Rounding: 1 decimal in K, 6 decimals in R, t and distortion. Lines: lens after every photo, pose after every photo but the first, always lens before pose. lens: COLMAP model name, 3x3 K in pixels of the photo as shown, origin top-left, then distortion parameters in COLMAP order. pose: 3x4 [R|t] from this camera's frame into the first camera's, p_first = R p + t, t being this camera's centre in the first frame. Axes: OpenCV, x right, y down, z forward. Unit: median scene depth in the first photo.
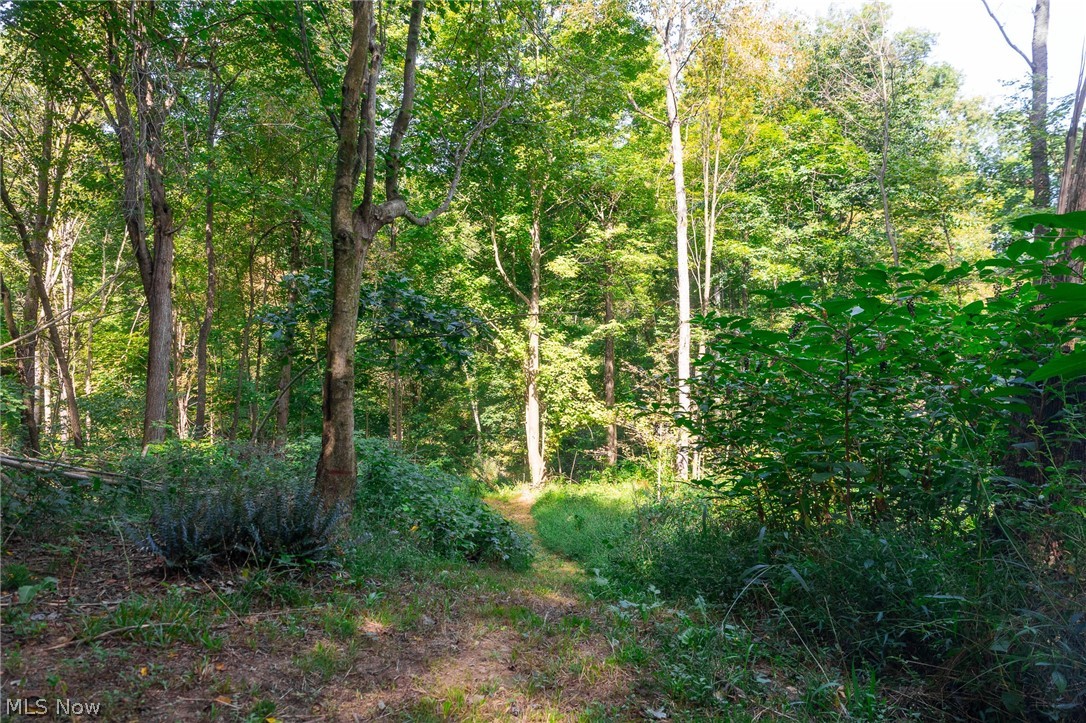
lens RADIAL K [[736.3, 0, 542.8], [0, 736.3, 362.1], [0, 0, 1]] dist [0.000157, -0.000542]
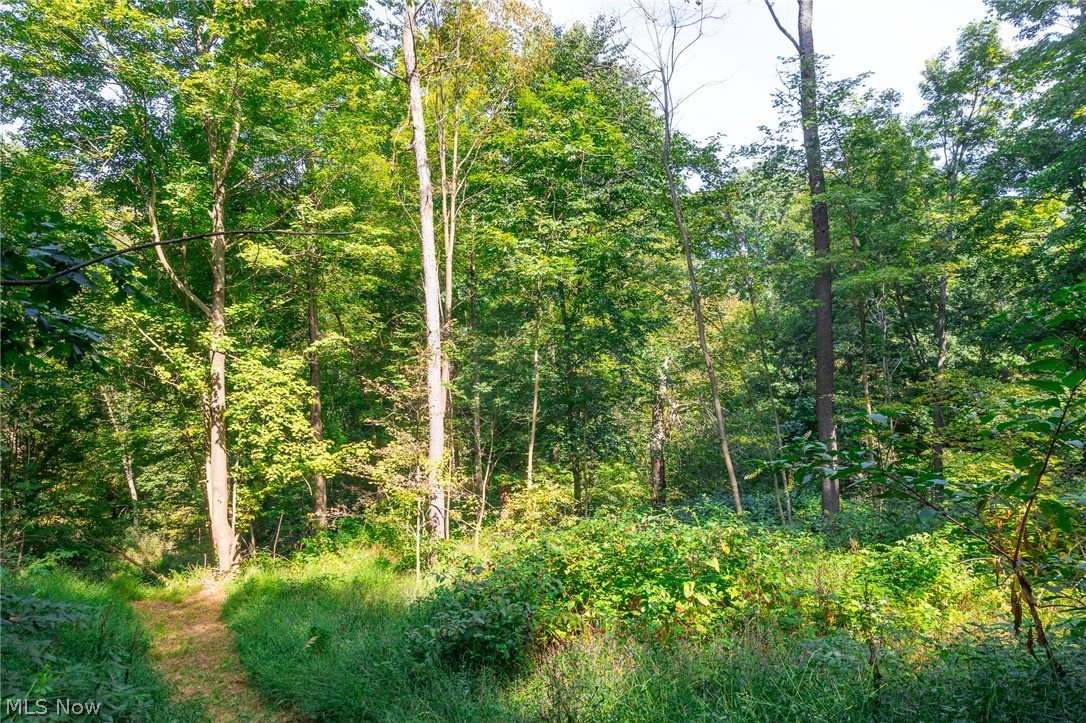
lens RADIAL K [[736.3, 0, 541.5], [0, 736.3, 359.4], [0, 0, 1]] dist [0.000157, -0.000542]
pose [[0.913766, -0.015160, 0.405957, -0.015137], [0.042170, 0.997445, -0.057672, 0.020676], [-0.404045, 0.069818, 0.912071, 0.223928]]
